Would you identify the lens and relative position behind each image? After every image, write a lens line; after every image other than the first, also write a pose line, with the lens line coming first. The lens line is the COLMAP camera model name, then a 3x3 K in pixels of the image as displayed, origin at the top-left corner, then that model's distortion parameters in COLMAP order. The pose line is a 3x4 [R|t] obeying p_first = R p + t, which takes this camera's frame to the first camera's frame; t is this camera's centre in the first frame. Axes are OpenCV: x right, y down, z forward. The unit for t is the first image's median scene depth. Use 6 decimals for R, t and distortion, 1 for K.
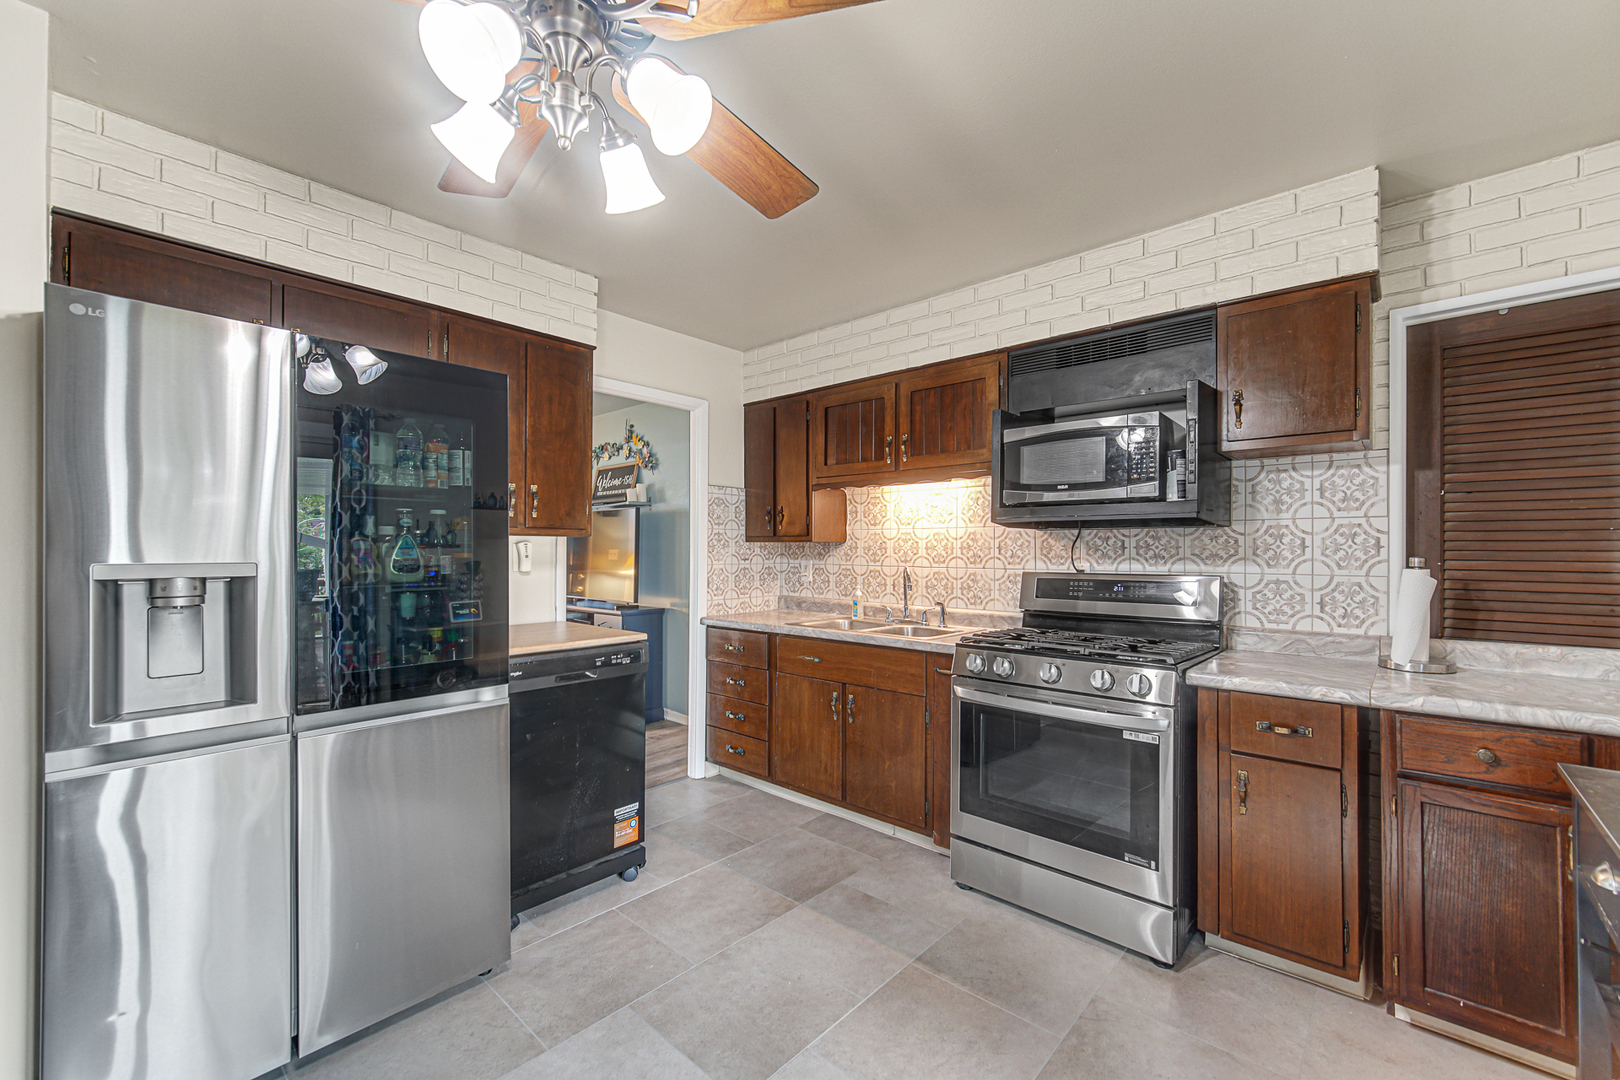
lens RADIAL K [[661.0, 0, 805.4], [0, 661.0, 543.8], [0, 0, 1]] dist [0.001721, 0.000103]
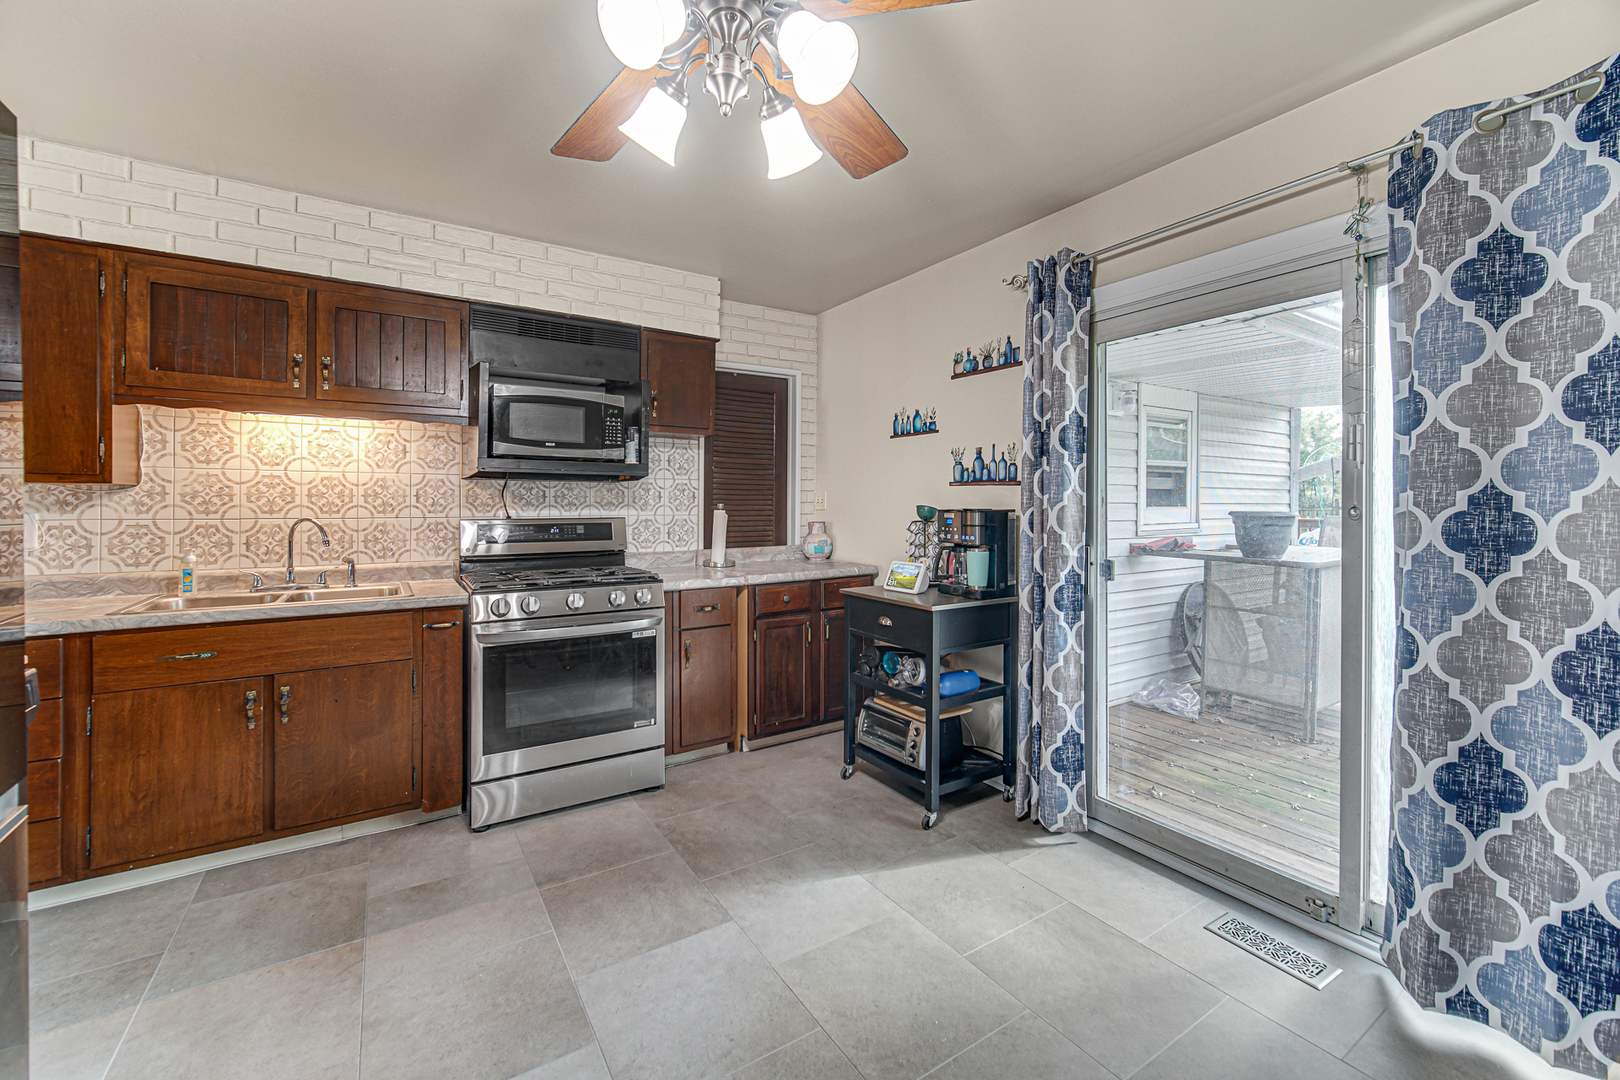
lens RADIAL K [[651.9, 0, 795.0], [0, 651.9, 502.9], [0, 0, 1]] dist [-0.000688, -0.000240]
pose [[0.267059, -0.002356, 0.963677, -0.534162], [-0.012617, 0.999903, 0.005941, 0.004129], [-0.963598, -0.013746, 0.267004, 0.248412]]
